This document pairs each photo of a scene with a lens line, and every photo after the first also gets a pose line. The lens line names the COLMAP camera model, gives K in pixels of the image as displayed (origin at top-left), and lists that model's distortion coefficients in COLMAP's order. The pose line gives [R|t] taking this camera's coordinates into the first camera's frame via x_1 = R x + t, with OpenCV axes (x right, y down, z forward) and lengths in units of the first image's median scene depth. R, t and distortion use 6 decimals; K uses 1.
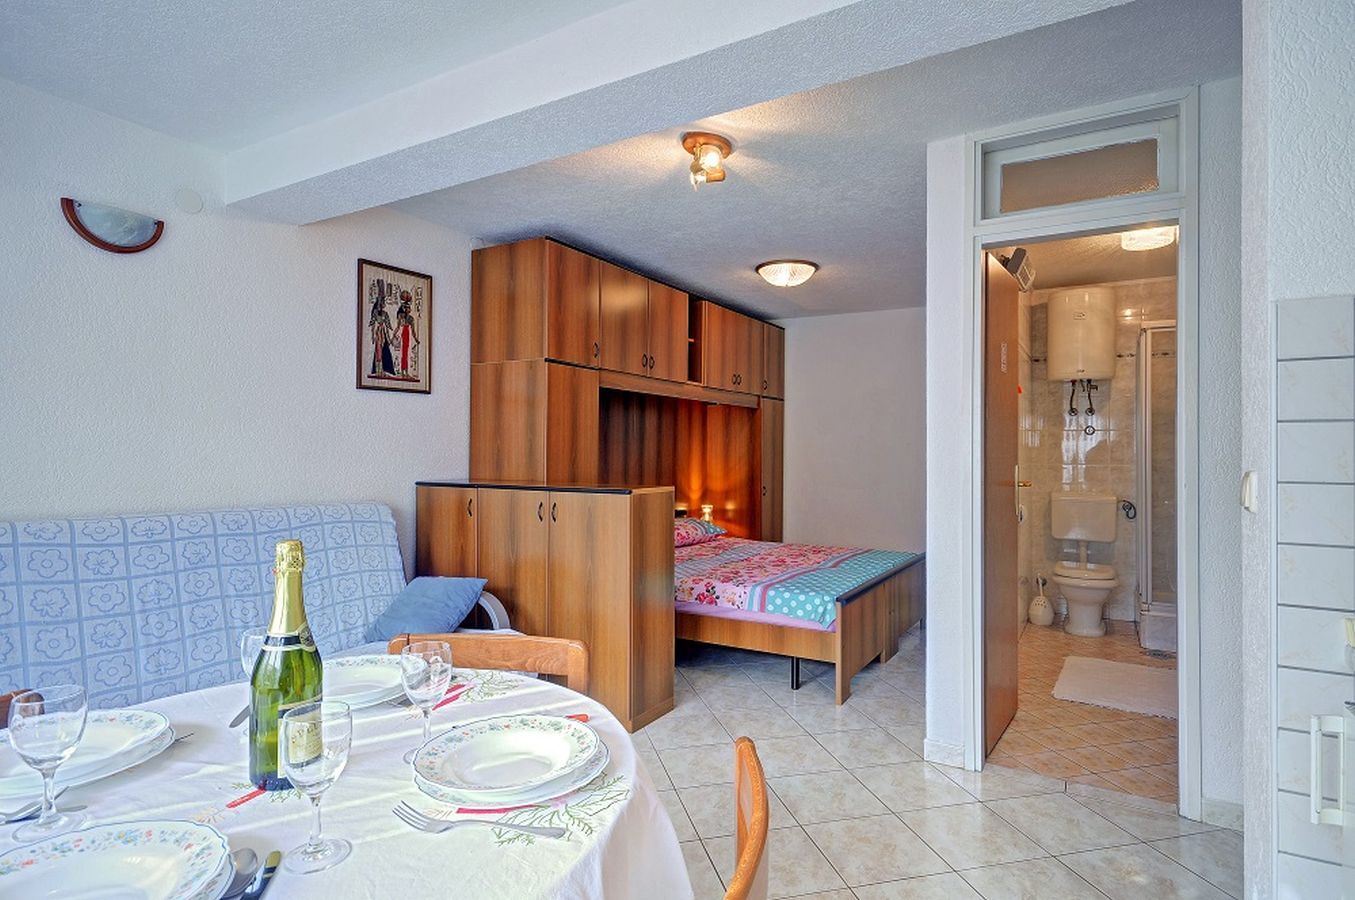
lens RADIAL K [[707.8, 0, 670.6], [0, 707.8, 460.6], [0, 0, 1]] dist [-0.000324, 0.001708]
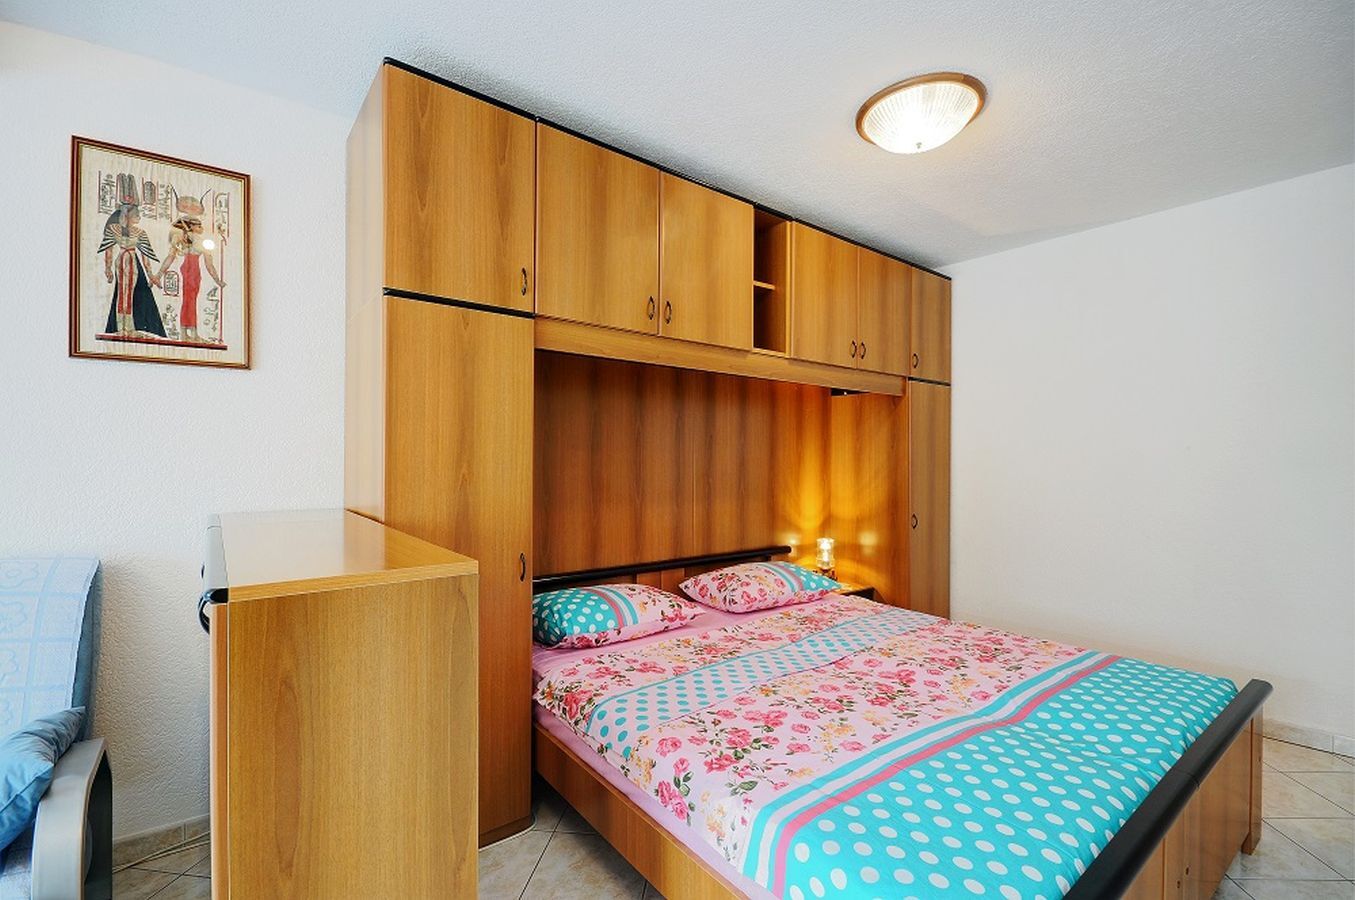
lens RADIAL K [[609.5, 0, 653.4], [0, 609.5, 460.3], [0, 0, 1]] dist [0.006644, -0.004991]
pose [[0.937517, -0.003154, -0.347925, 0.171499], [-0.001864, 0.999899, -0.014086, -0.009493], [0.347934, 0.013854, 0.937416, 0.640117]]
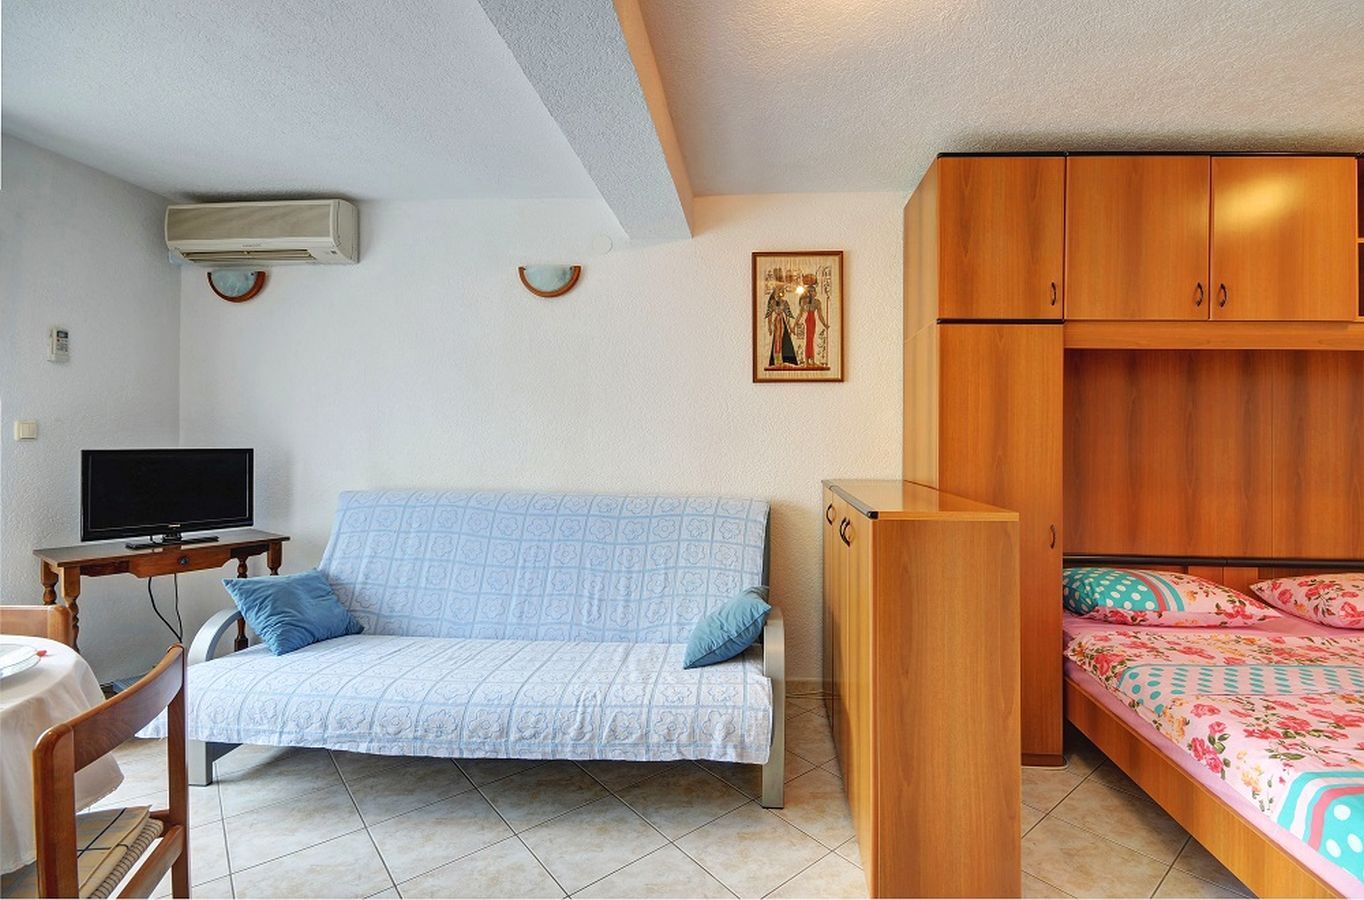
lens RADIAL K [[613.6, 0, 704.2], [0, 613.6, 428.4], [0, 0, 1]] dist [0.006644, -0.004991]
pose [[0.468662, -0.018842, -0.883176, 0.265265], [-0.018105, 0.999358, -0.030928, -0.008692], [0.883192, 0.030485, 0.468020, 0.494086]]
